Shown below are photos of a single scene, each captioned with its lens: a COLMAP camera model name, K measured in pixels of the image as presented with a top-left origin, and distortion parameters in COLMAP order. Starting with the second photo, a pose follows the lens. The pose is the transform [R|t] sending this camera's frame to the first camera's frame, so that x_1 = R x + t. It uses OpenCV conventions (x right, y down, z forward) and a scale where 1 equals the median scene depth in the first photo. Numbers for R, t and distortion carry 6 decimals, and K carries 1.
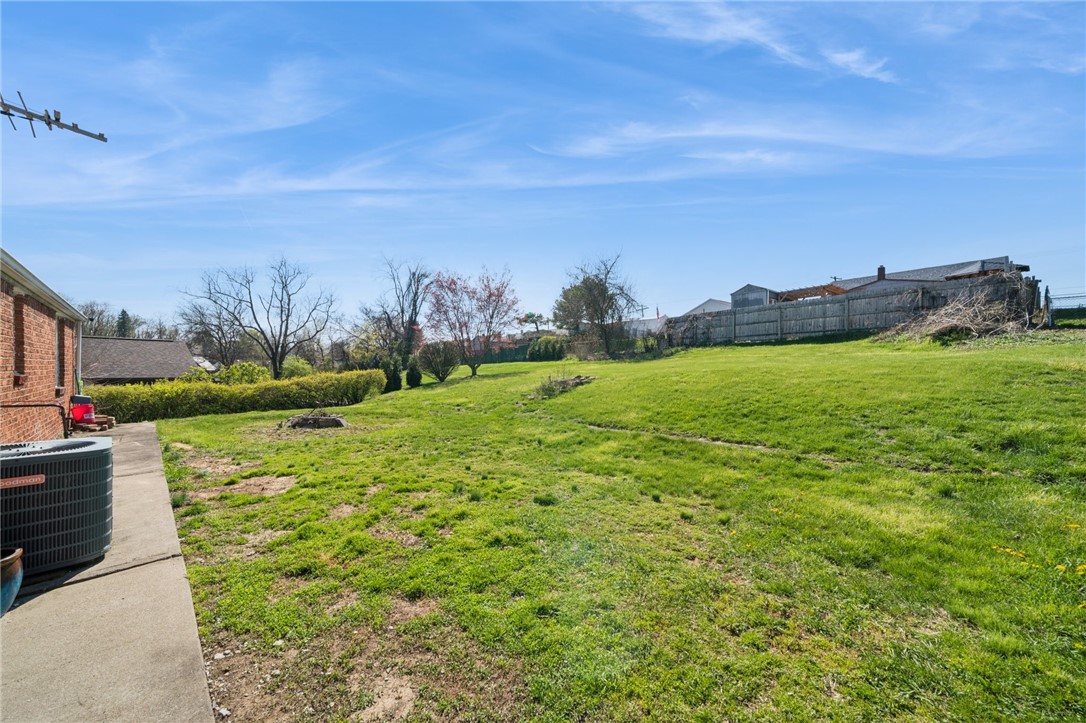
lens RADIAL K [[373.3, 0, 541.2], [0, 373.3, 366.9], [0, 0, 1]] dist [-0.001036, -0.000335]
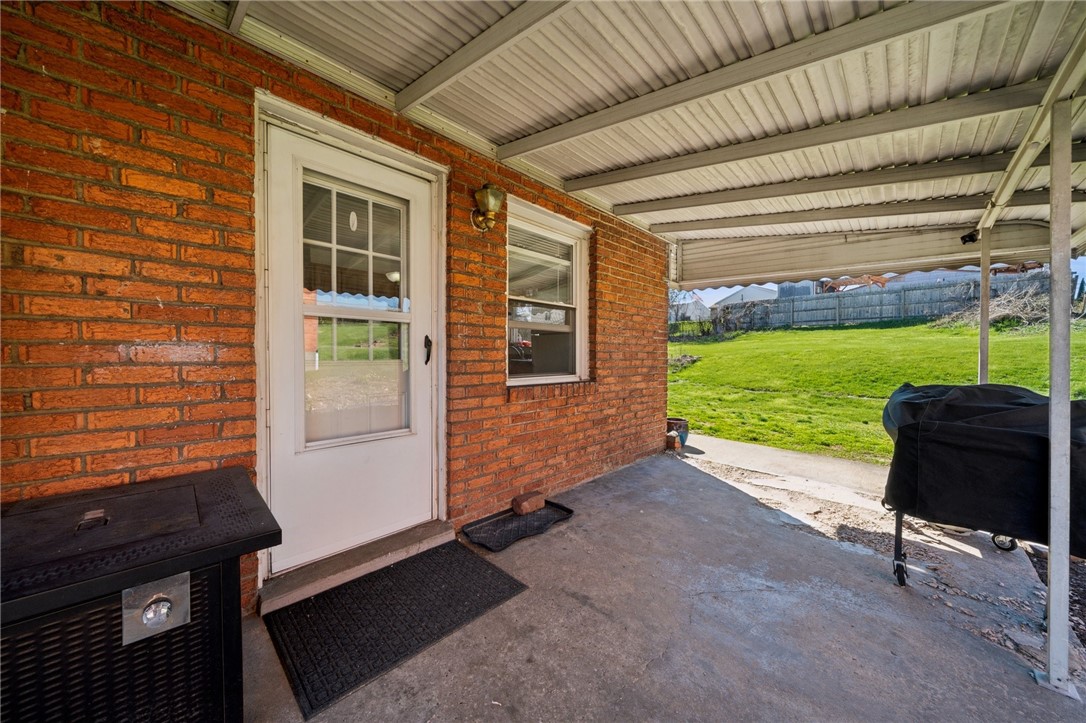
lens RADIAL K [[373.3, 0, 541.2], [0, 373.3, 366.9], [0, 0, 1]] dist [-0.001036, -0.000335]
pose [[0.999923, 0.006183, -0.010755, -0.292693], [-0.005689, 0.998953, 0.045402, 0.009075], [0.011025, -0.045337, 0.998911, -0.172981]]
